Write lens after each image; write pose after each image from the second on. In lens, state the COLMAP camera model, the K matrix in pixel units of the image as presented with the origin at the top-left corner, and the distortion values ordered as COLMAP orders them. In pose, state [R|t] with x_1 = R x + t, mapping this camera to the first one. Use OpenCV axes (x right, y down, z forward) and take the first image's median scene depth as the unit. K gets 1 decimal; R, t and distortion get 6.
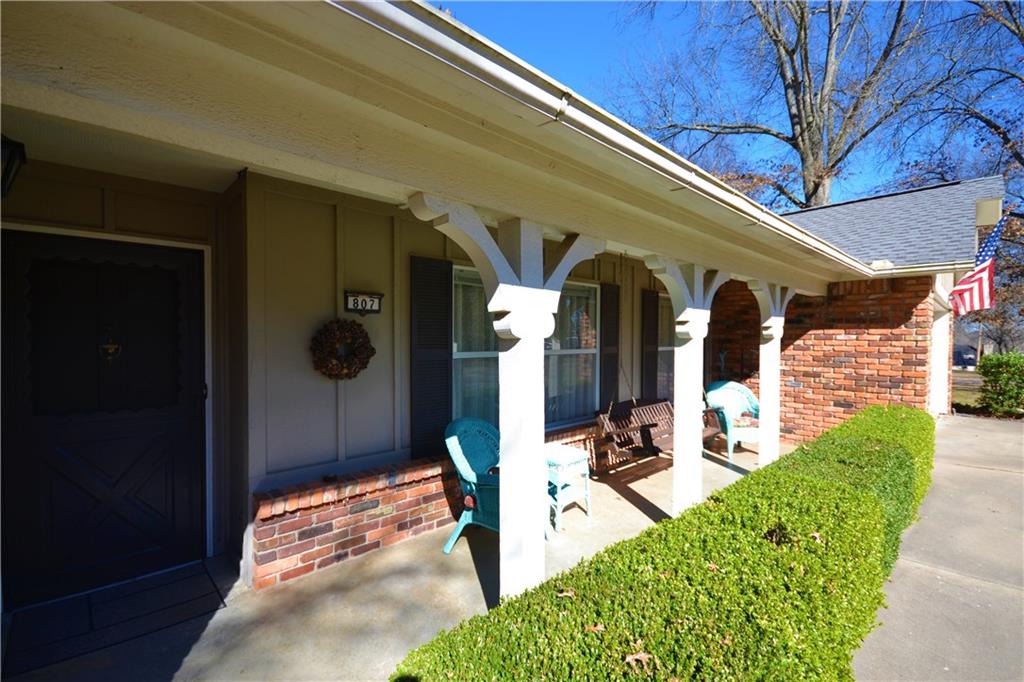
lens RADIAL K [[456.4, 0, 511.6], [0, 456.4, 341.9], [0, 0, 1]] dist [-0.006887, -0.004770]
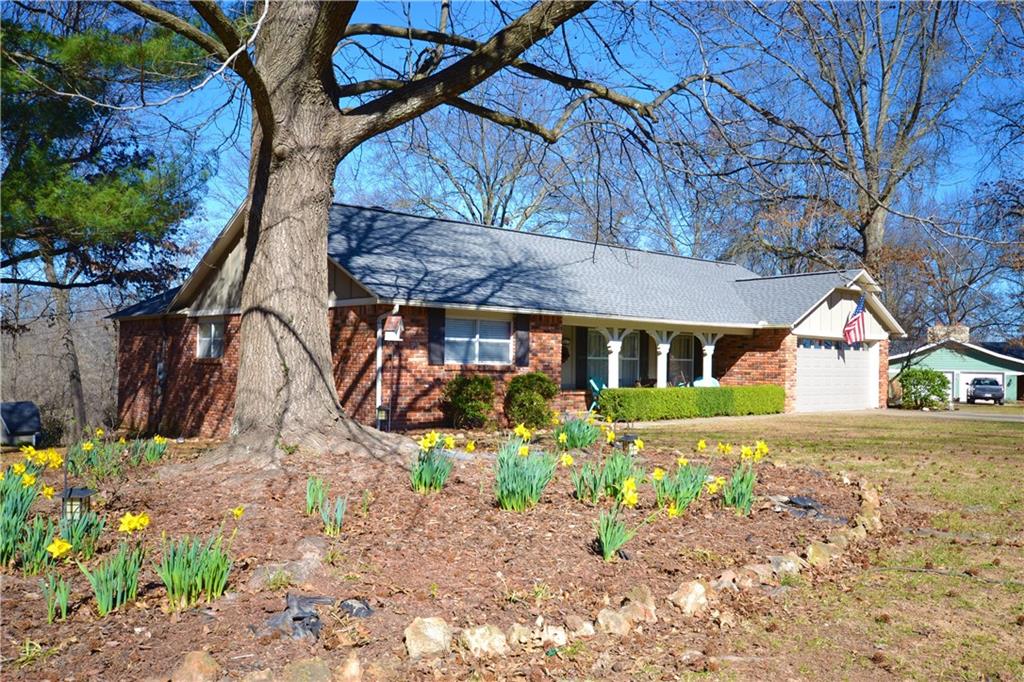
lens RADIAL K [[910.1, 0, 511.9], [0, 910.1, 342.3], [0, 0, 1]] dist [-0.003032, -0.000499]
pose [[0.999558, 0.013479, -0.026508, -0.324116], [-0.014283, 0.999437, -0.030365, 0.081364], [0.026083, 0.030731, 0.999187, -3.506113]]
